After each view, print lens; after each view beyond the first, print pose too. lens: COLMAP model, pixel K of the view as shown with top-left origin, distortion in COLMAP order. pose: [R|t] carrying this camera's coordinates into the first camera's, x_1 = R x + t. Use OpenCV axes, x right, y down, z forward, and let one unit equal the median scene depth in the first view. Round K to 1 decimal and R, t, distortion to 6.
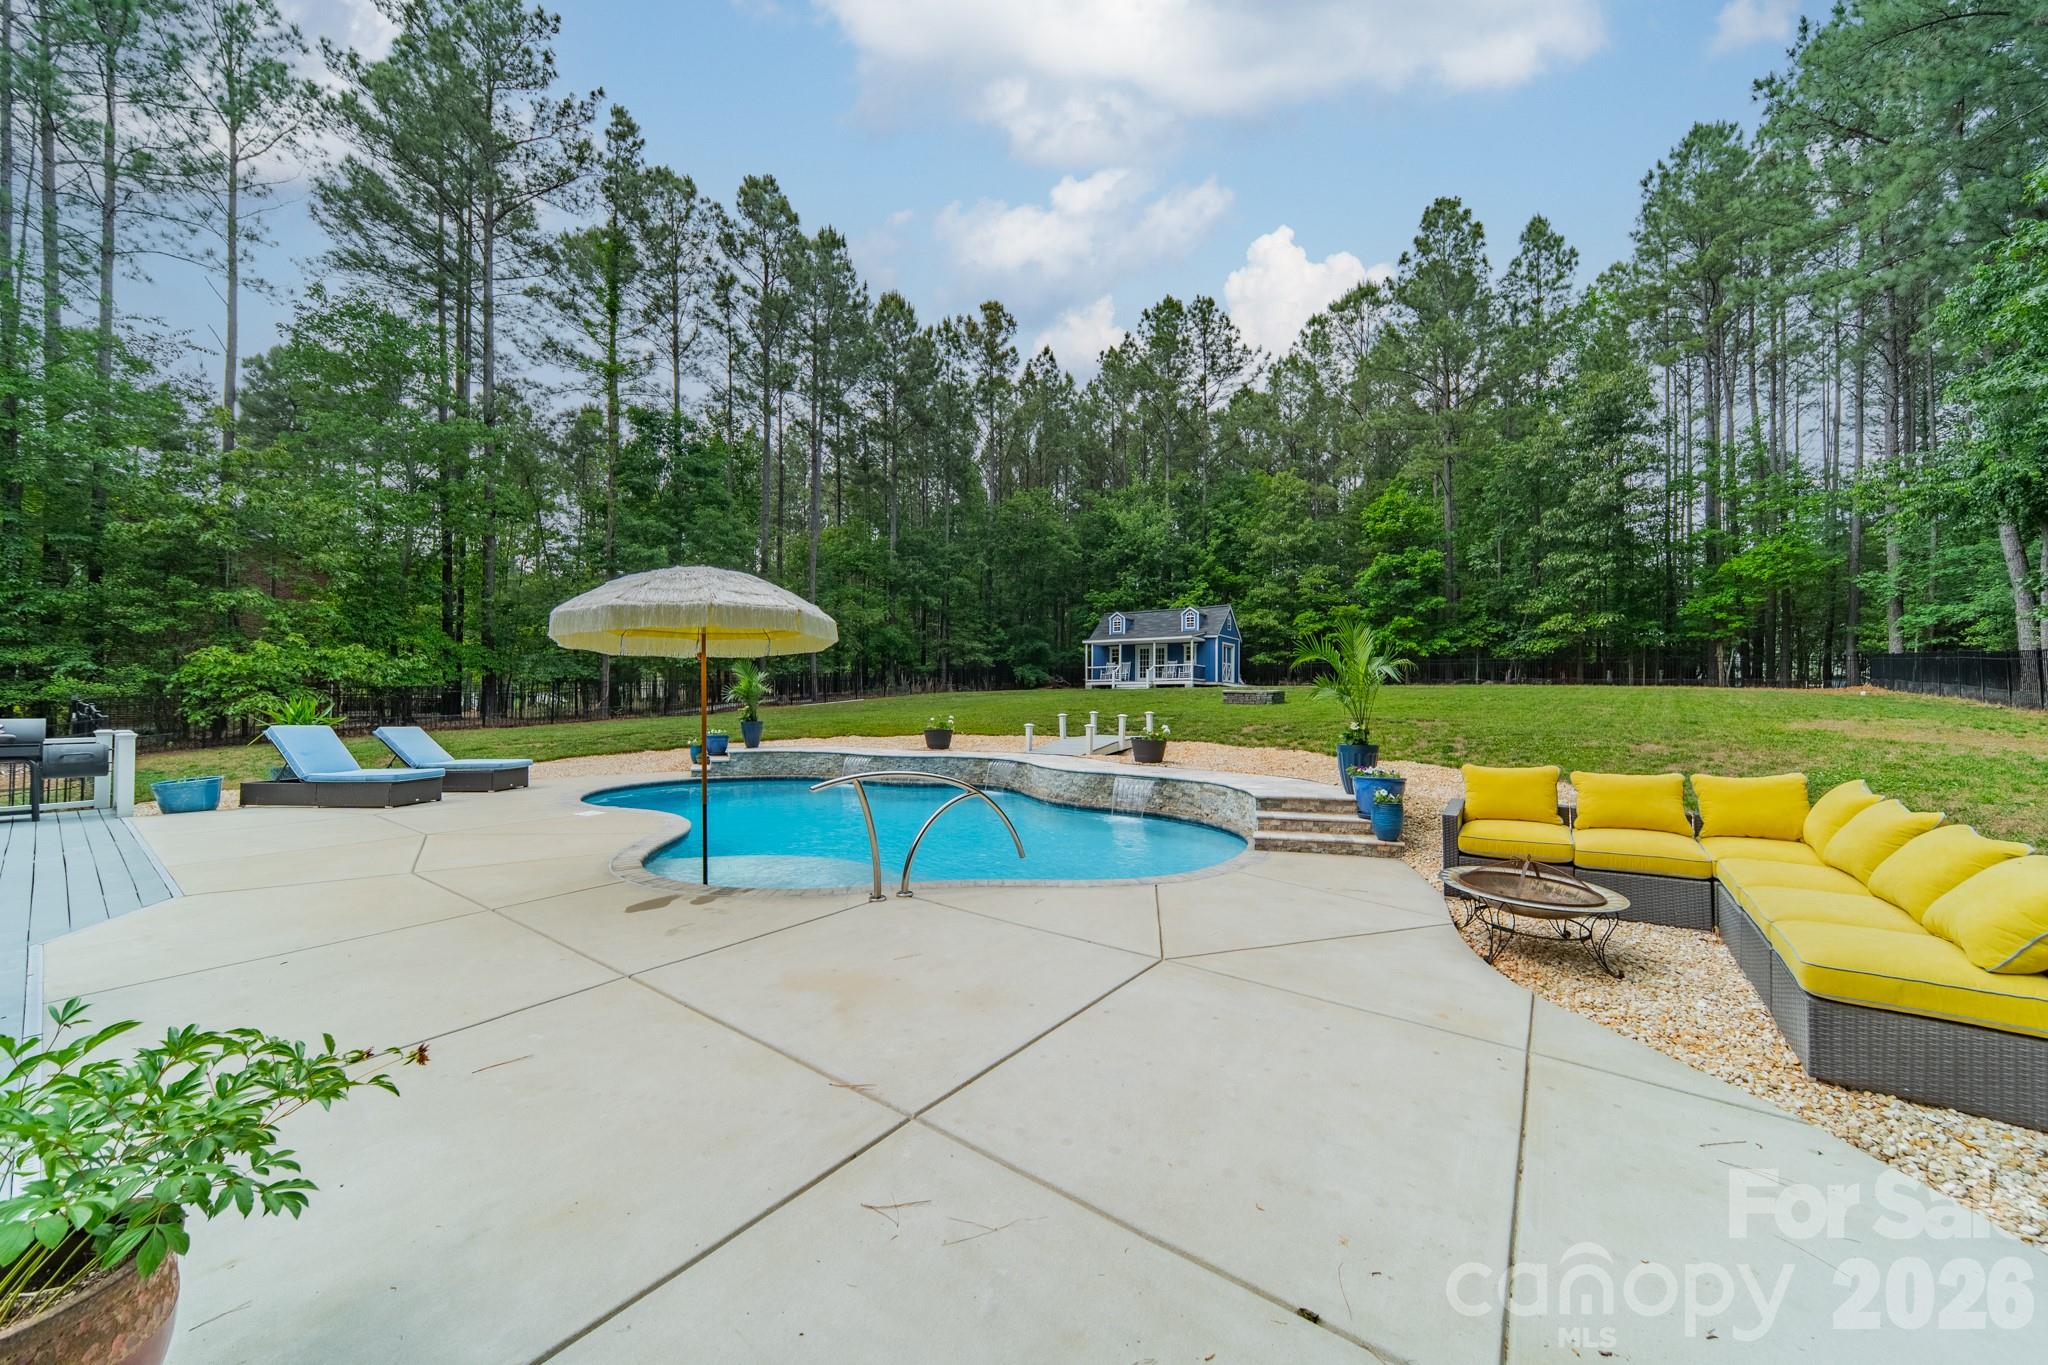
lens RADIAL K [[718.6, 0, 1026.0], [0, 718.6, 688.7], [0, 0, 1]] dist [0.007191, 0.001428]
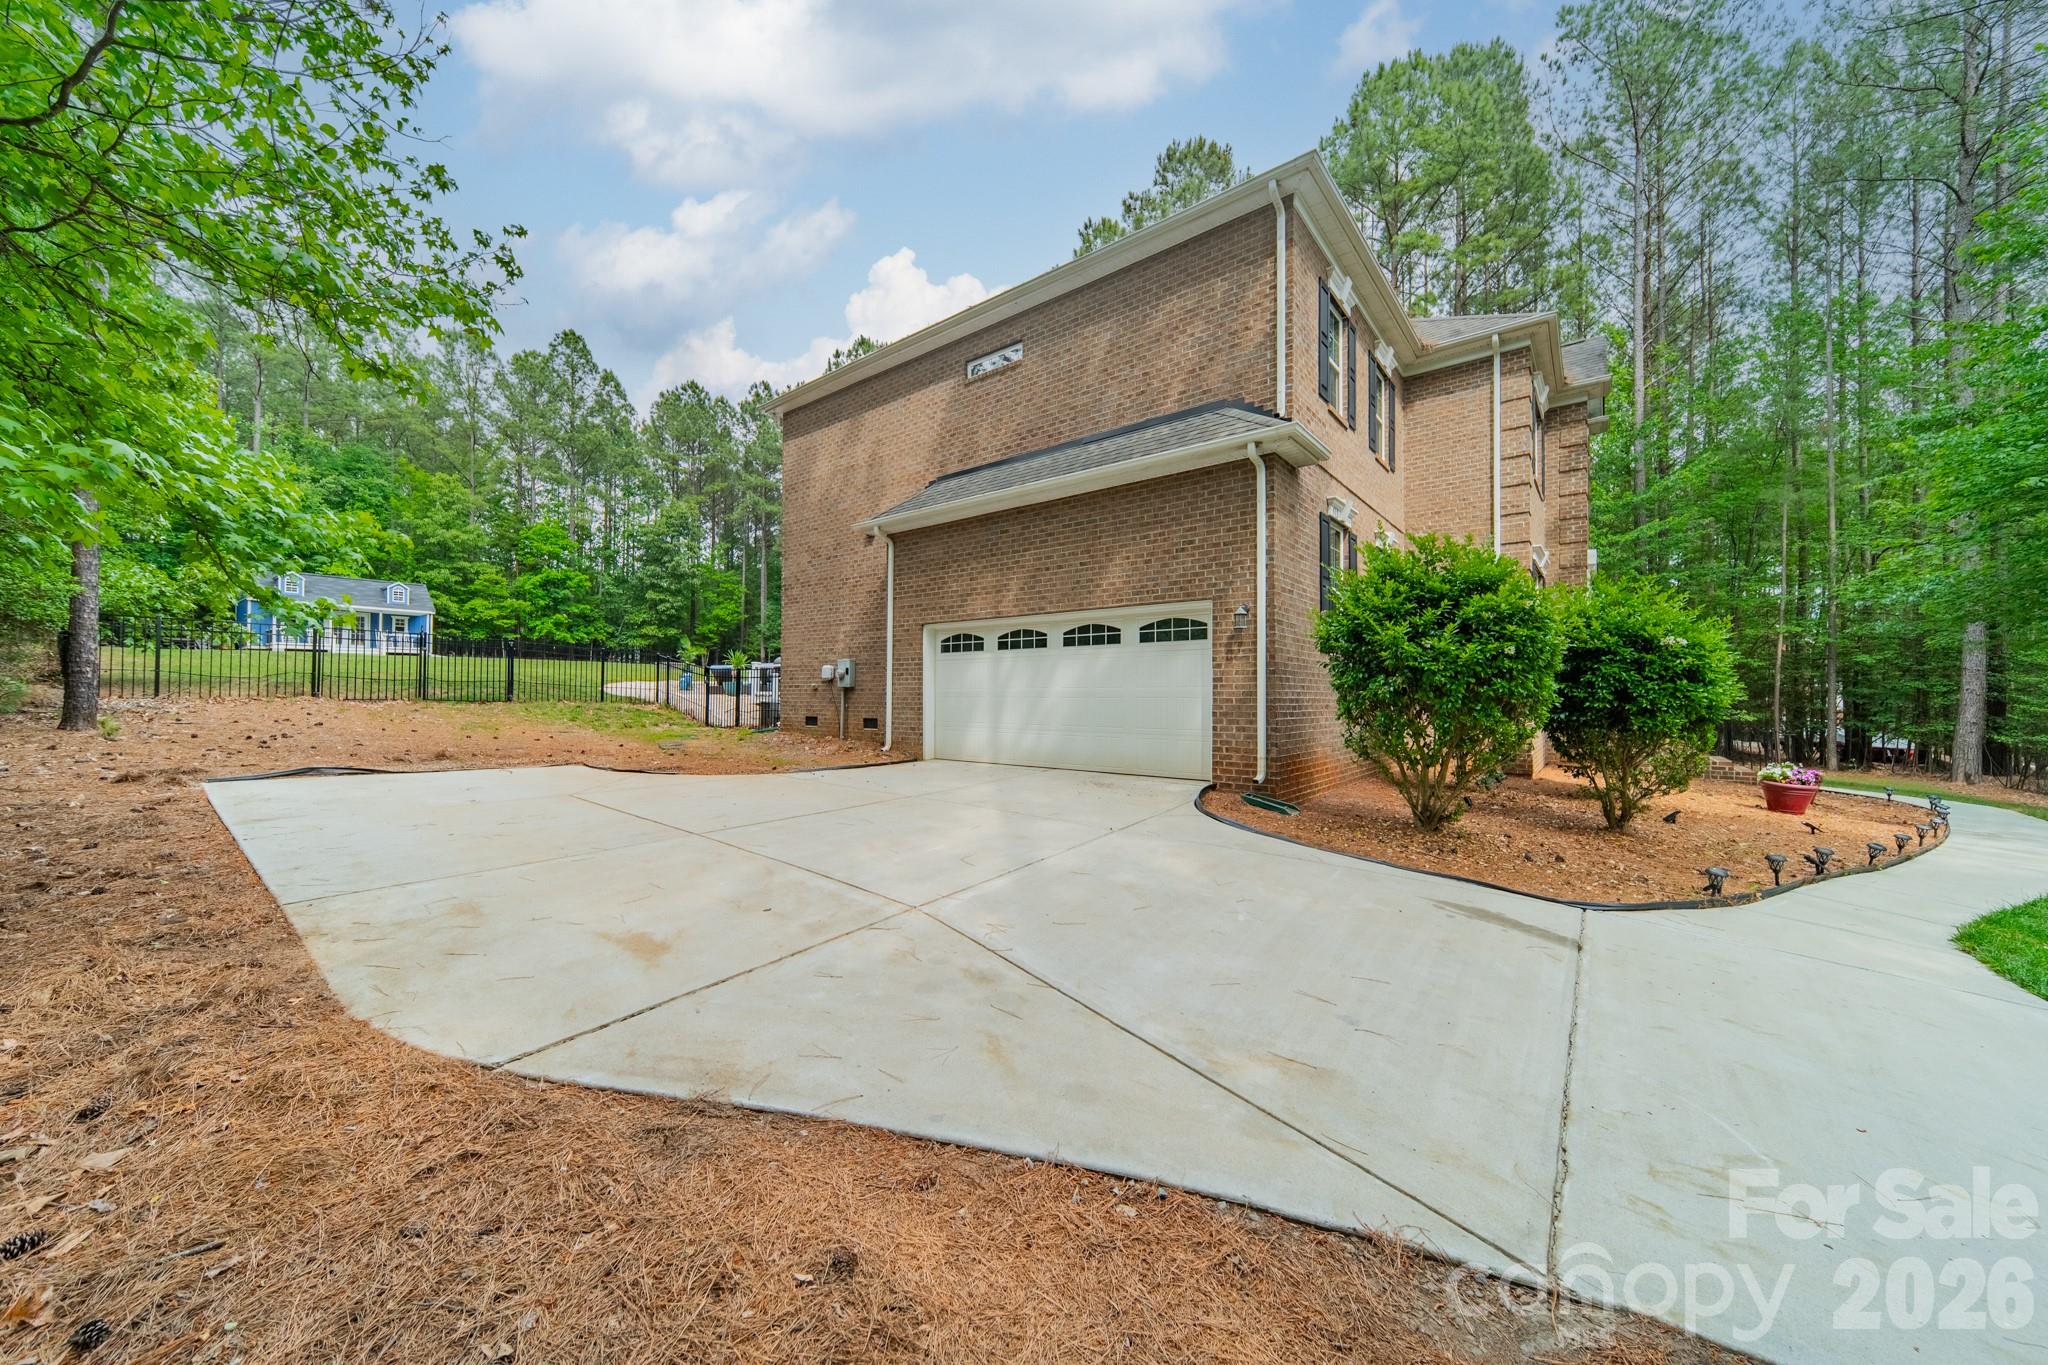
lens RADIAL K [[718.6, 0, 1032.5], [0, 718.6, 687.1], [0, 0, 1]] dist [0.007191, 0.001428]
pose [[0.042699, 0.006896, 0.999064, -0.978690], [-0.022145, 0.999737, -0.005954, 0.035933], [-0.998843, -0.021870, 0.042840, -0.005812]]
